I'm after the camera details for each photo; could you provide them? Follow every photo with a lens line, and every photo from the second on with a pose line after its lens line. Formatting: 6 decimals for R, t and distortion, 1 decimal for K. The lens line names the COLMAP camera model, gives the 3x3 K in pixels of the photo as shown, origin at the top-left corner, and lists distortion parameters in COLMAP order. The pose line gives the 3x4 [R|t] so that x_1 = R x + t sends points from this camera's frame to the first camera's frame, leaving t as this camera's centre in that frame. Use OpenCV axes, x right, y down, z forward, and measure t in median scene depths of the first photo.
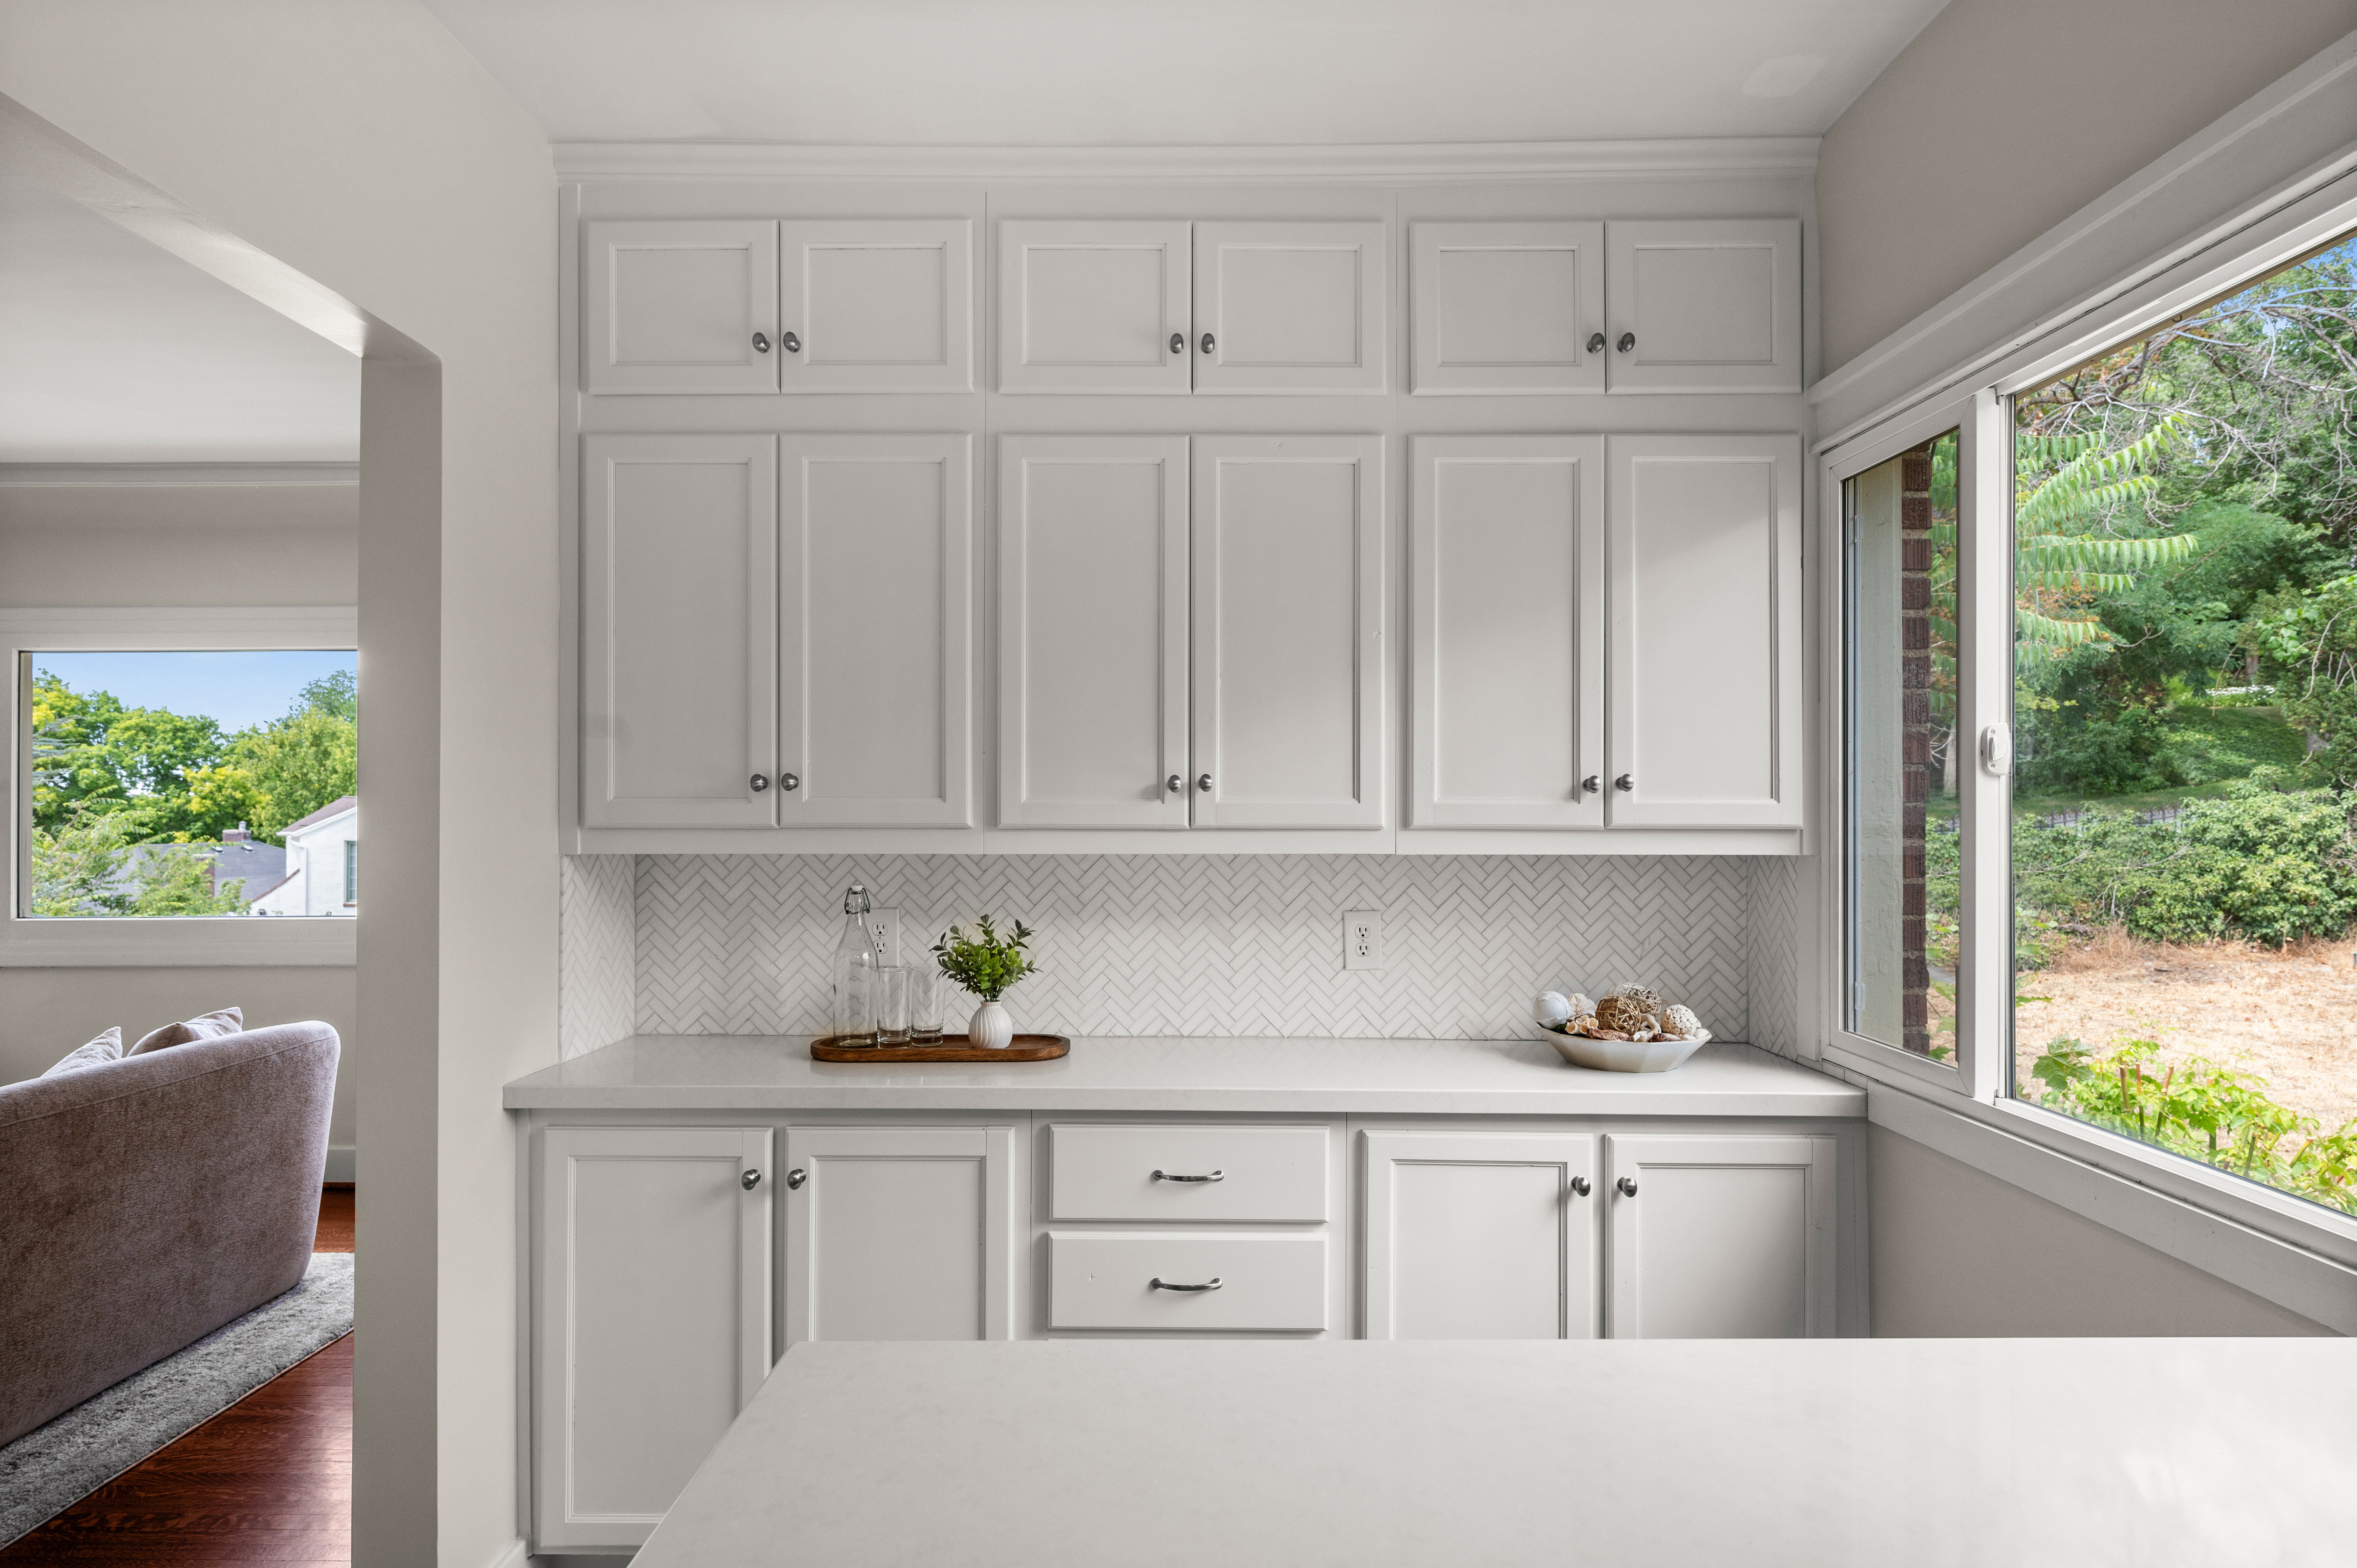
lens RADIAL K [[1295.0, 0, 1193.8], [0, 1295.0, 804.0], [0, 0, 1]] dist [0.001152, 0.000087]
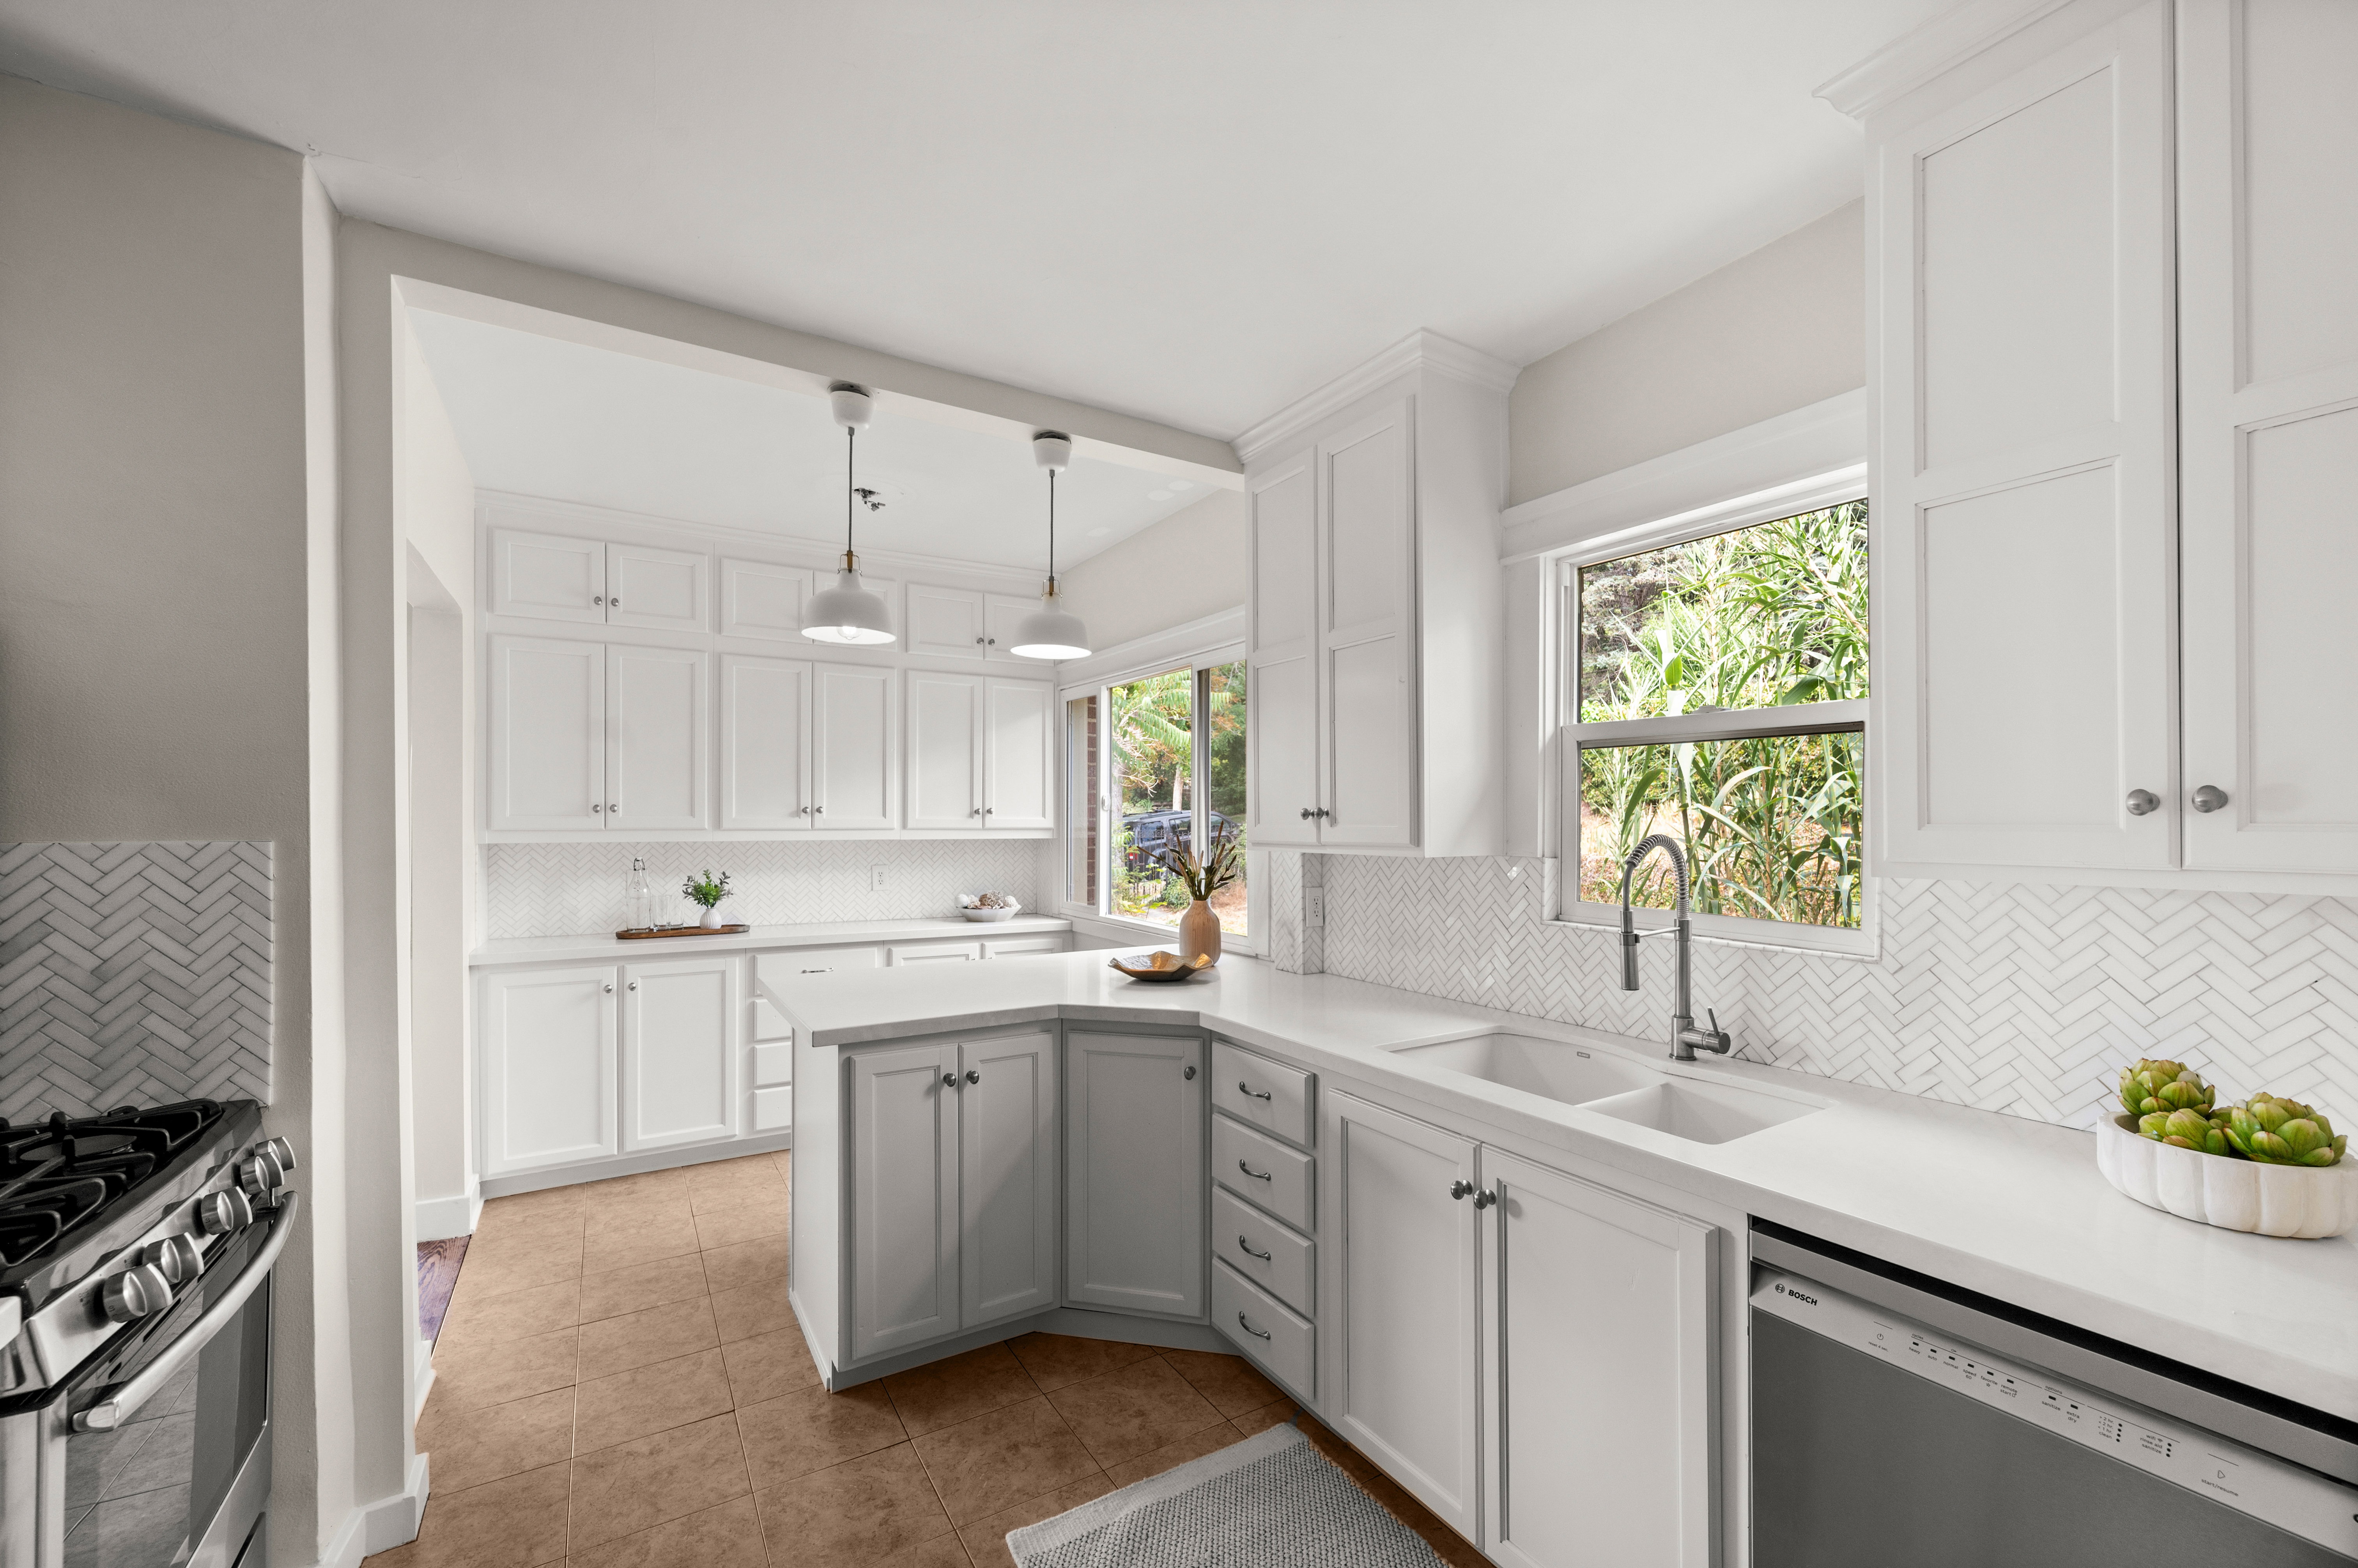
lens RADIAL K [[936.0, 0, 1182.4], [0, 936.0, 801.0], [0, 0, 1]] dist [0.000680, -0.000185]
pose [[0.859894, 0.010843, 0.510357, -0.287441], [-0.000702, 0.999799, -0.020060, 0.000870], [-0.510472, 0.016891, 0.859729, -0.793392]]
